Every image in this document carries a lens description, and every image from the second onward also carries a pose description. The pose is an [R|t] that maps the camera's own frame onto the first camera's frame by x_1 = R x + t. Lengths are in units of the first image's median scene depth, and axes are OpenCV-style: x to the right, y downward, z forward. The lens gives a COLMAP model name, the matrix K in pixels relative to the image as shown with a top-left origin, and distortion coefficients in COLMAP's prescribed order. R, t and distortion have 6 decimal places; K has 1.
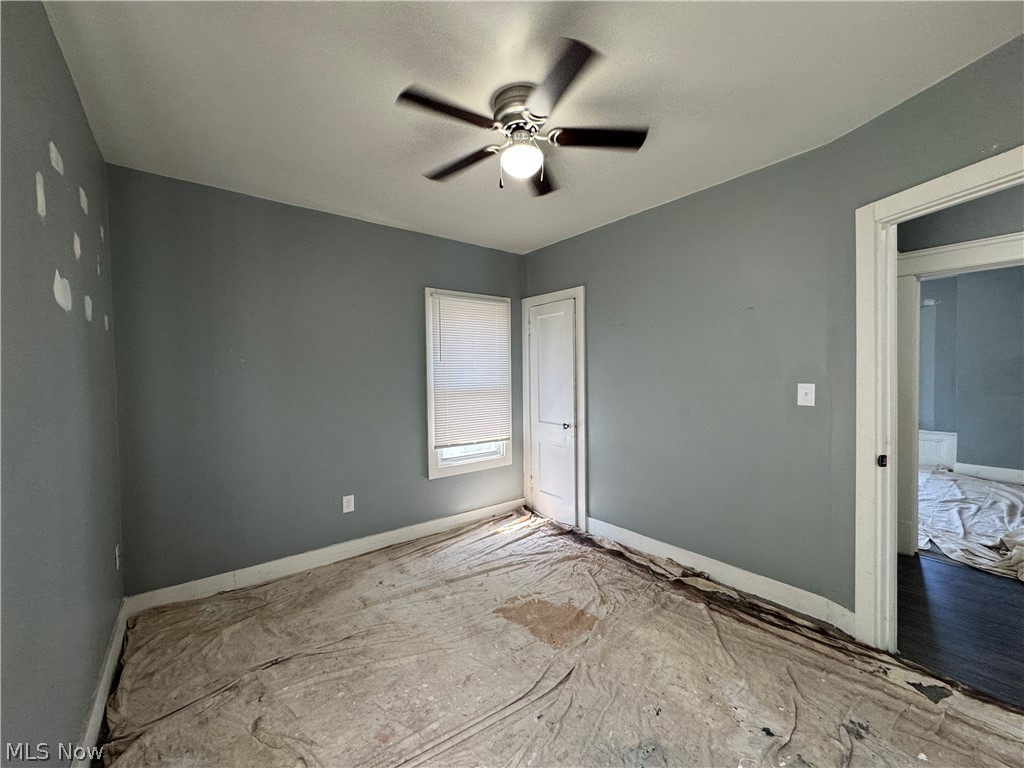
lens RADIAL K [[409.5, 0, 510.5], [0, 409.5, 382.6], [0, 0, 1]] dist [-0.002506, 0.000054]
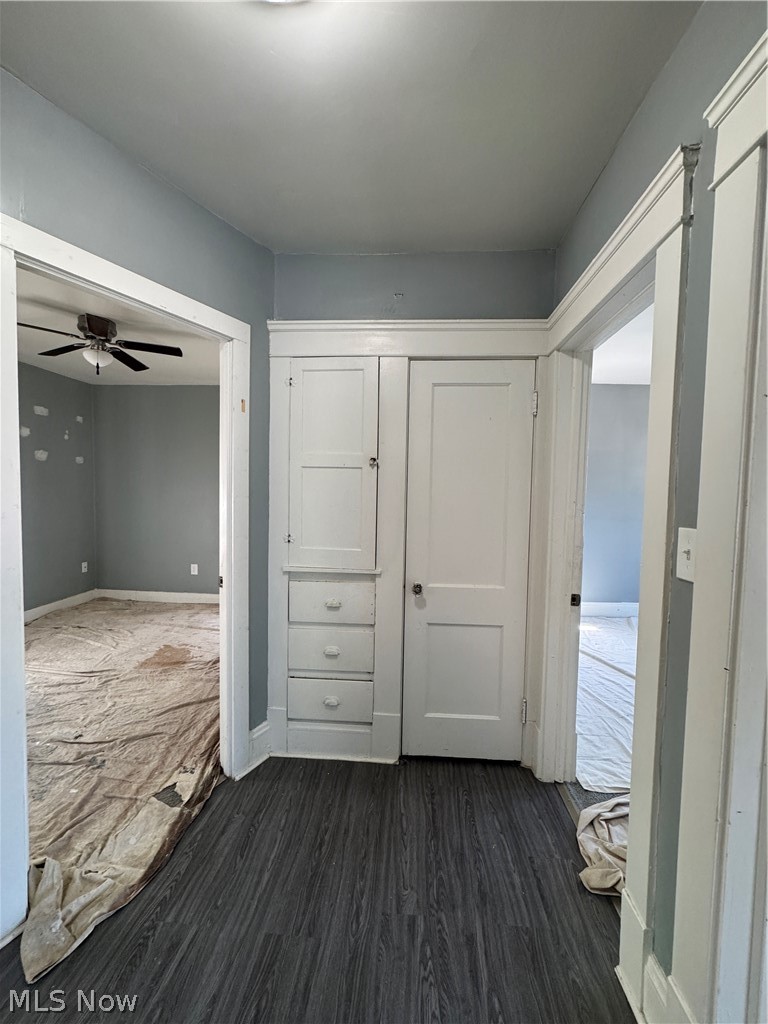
lens RADIAL K [[409.5, 0, 384.0], [0, 409.5, 512.0], [0, 0, 1]] dist [-0.002506, 0.000054]
pose [[0.735407, 0.063528, -0.674641, 1.500482], [-0.045532, 0.997978, 0.044341, -0.033715], [0.676094, -0.001891, 0.736813, 0.423915]]
